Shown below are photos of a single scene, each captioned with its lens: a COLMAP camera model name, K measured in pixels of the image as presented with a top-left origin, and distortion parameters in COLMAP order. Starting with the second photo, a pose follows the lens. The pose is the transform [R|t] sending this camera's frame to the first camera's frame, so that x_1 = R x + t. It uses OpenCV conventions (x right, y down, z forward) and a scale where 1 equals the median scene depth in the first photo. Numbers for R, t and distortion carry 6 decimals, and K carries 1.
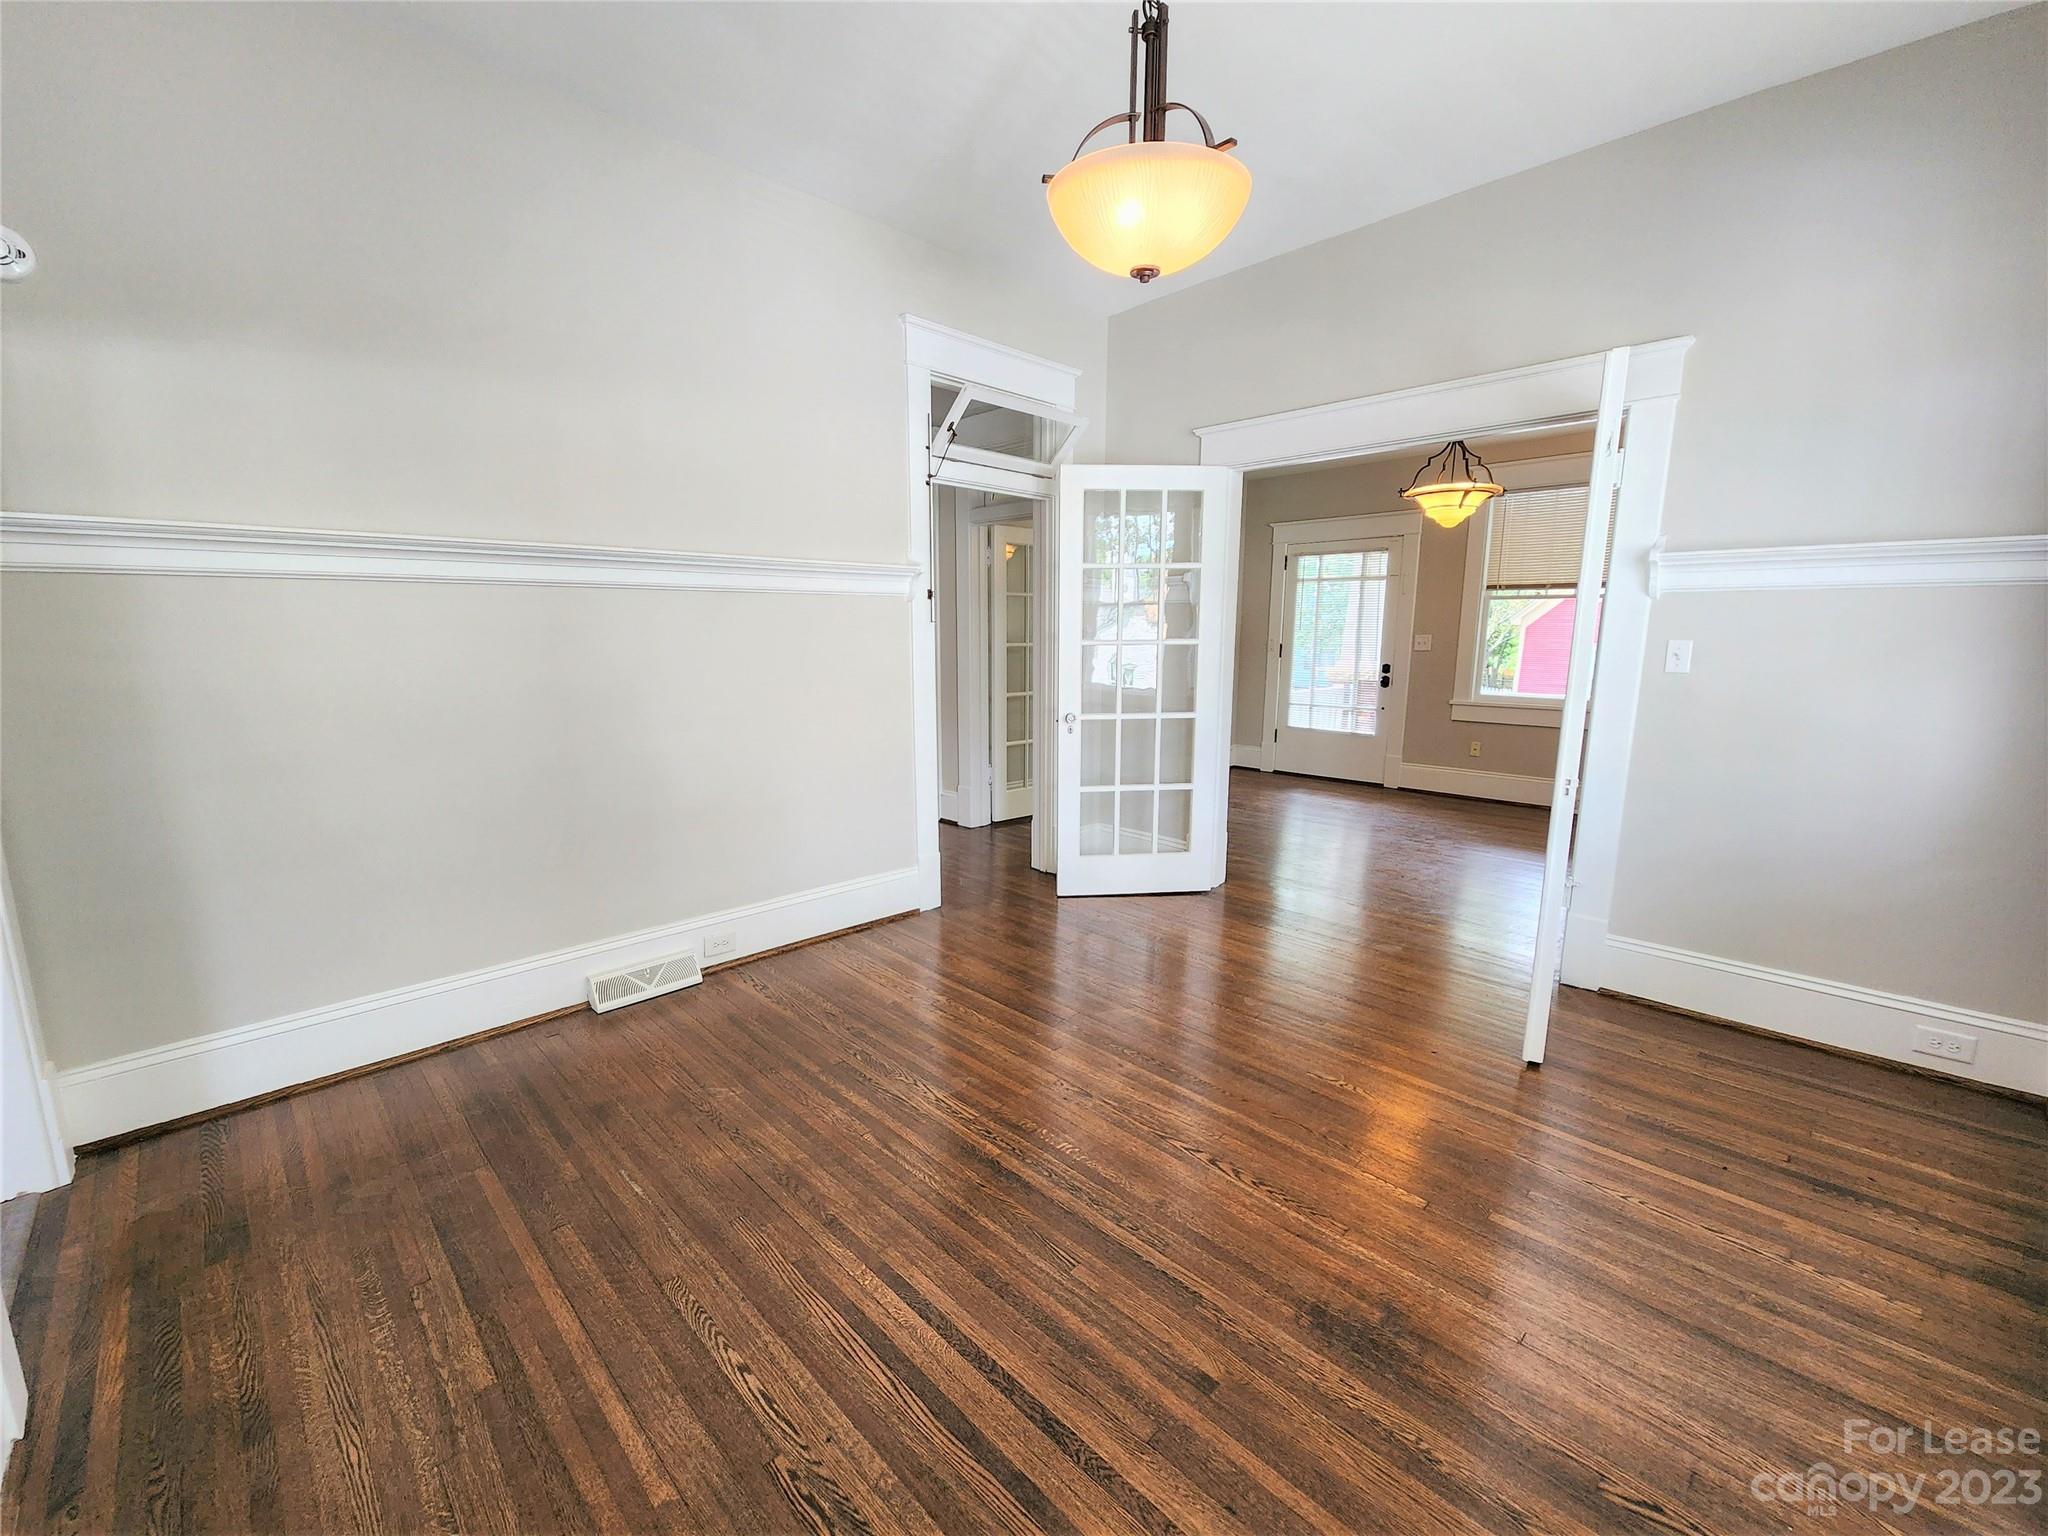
lens RADIAL K [[840.7, 0, 1024.6], [0, 840.7, 774.7], [0, 0, 1]] dist [0.001554, -0.000635]
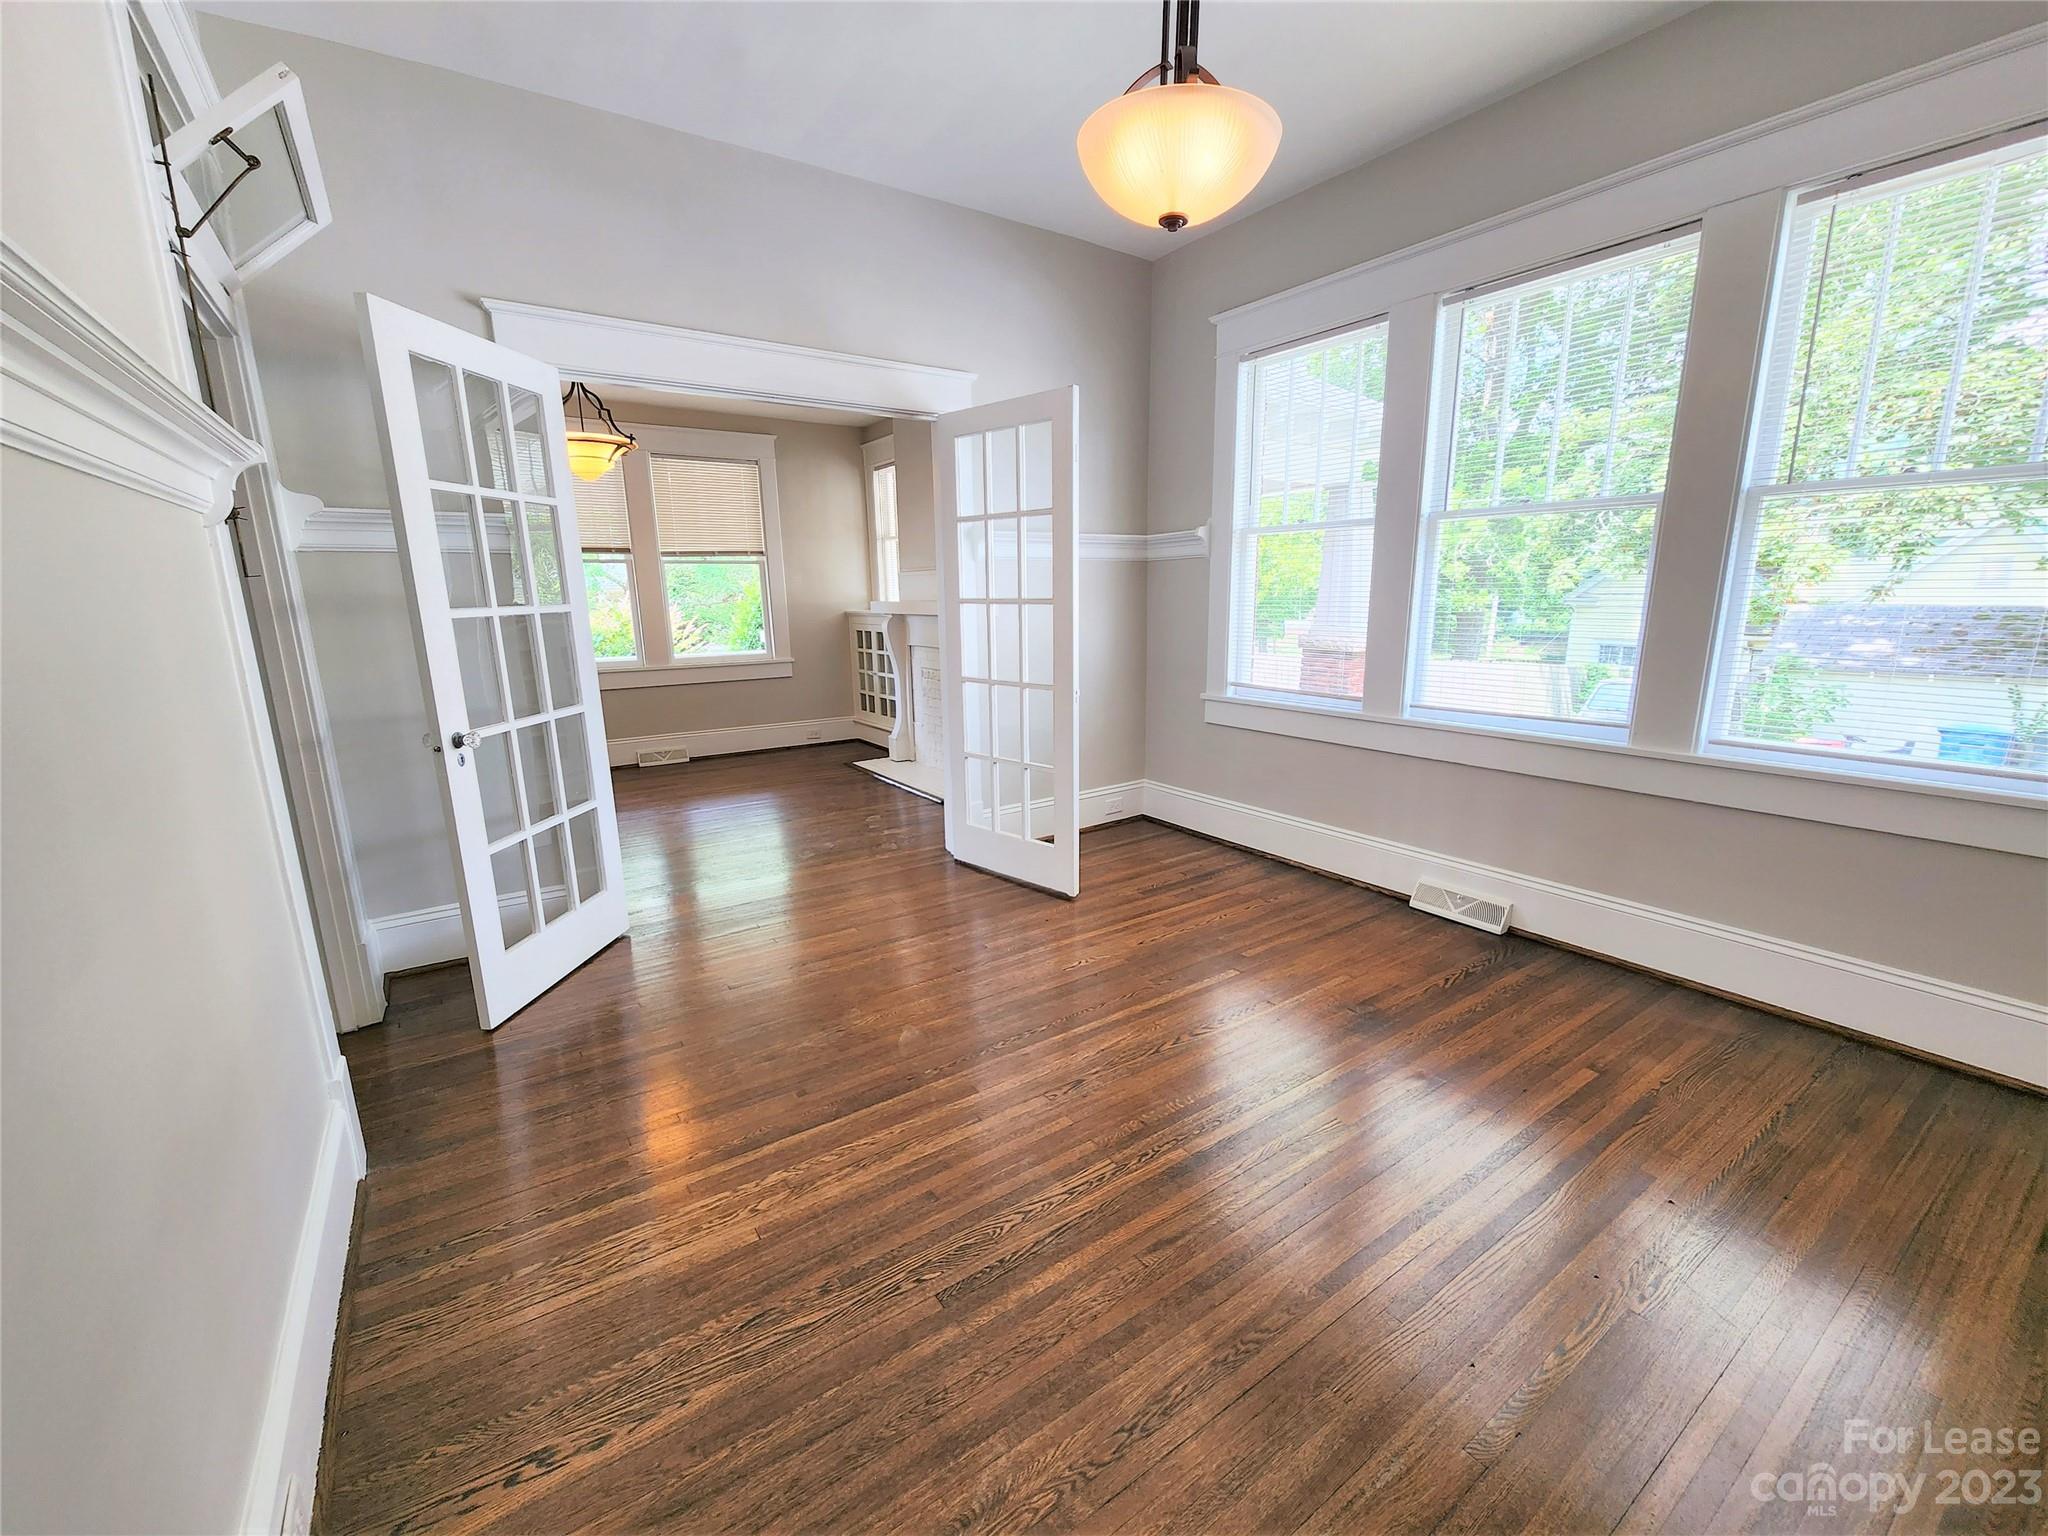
lens RADIAL K [[840.7, 0, 1024.6], [0, 840.7, 774.7], [0, 0, 1]] dist [0.001554, -0.000635]
pose [[0.170307, -0.213115, 0.962069, -0.801297], [0.183995, 0.966039, 0.181423, -0.137705], [-0.968061, 0.146118, 0.203735, 0.856289]]
